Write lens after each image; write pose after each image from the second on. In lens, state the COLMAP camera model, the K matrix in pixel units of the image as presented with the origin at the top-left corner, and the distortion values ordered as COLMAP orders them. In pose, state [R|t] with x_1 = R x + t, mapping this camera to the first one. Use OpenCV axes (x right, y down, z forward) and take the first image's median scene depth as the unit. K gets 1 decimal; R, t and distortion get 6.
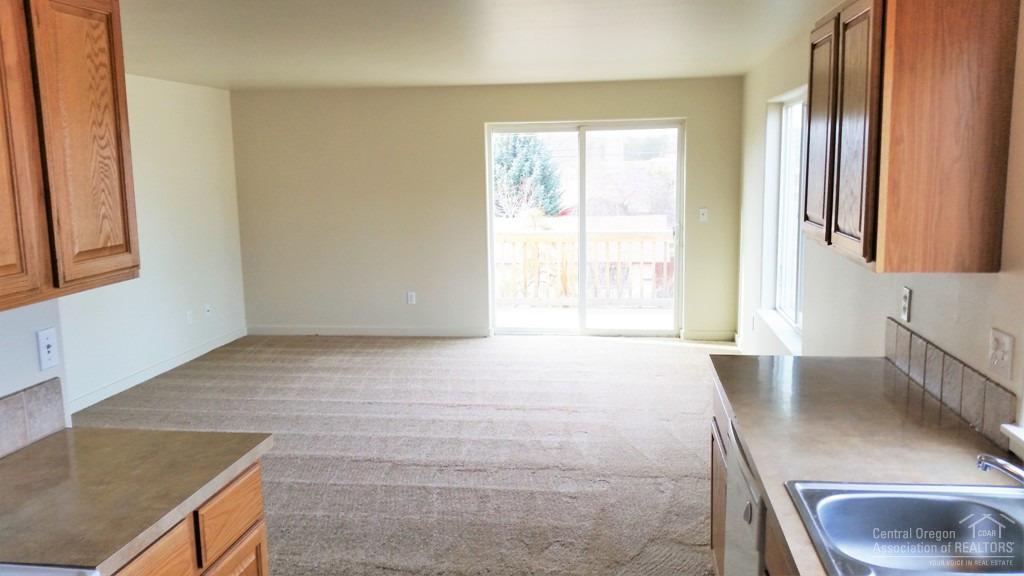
lens RADIAL K [[837.0, 0, 512.4], [0, 837.0, 283.3], [0, 0, 1]] dist [0.061794, 0.000026]
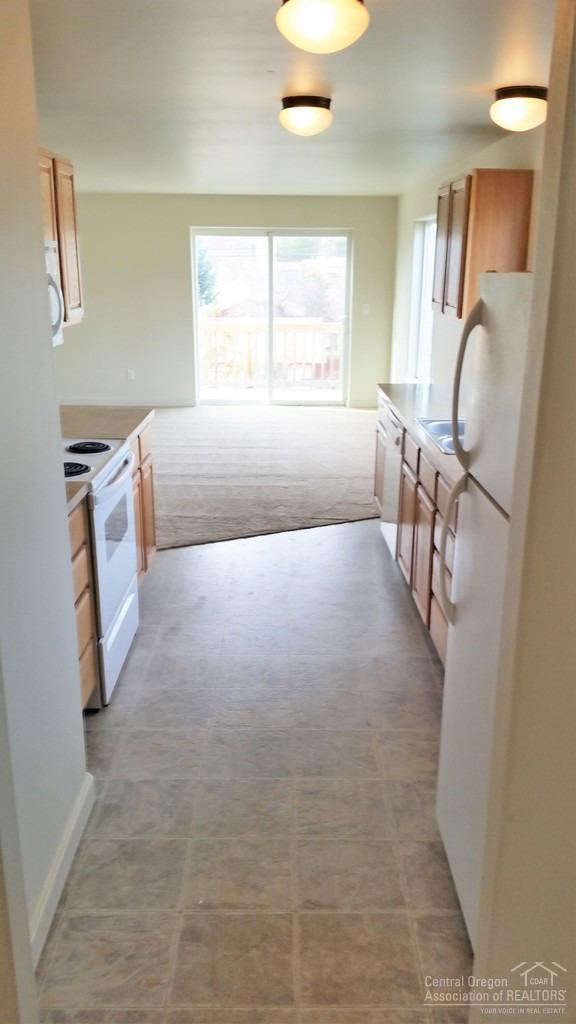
lens RADIAL K [[837.0, 0, 286.4], [0, 837.0, 516.5], [0, 0, 1]] dist [0.061794, 0.000026]
pose [[0.989380, -0.017360, 0.144311, -0.131094], [-0.004425, 0.988785, 0.149281, 0.065882], [-0.145284, -0.148334, 0.978207, -0.450834]]
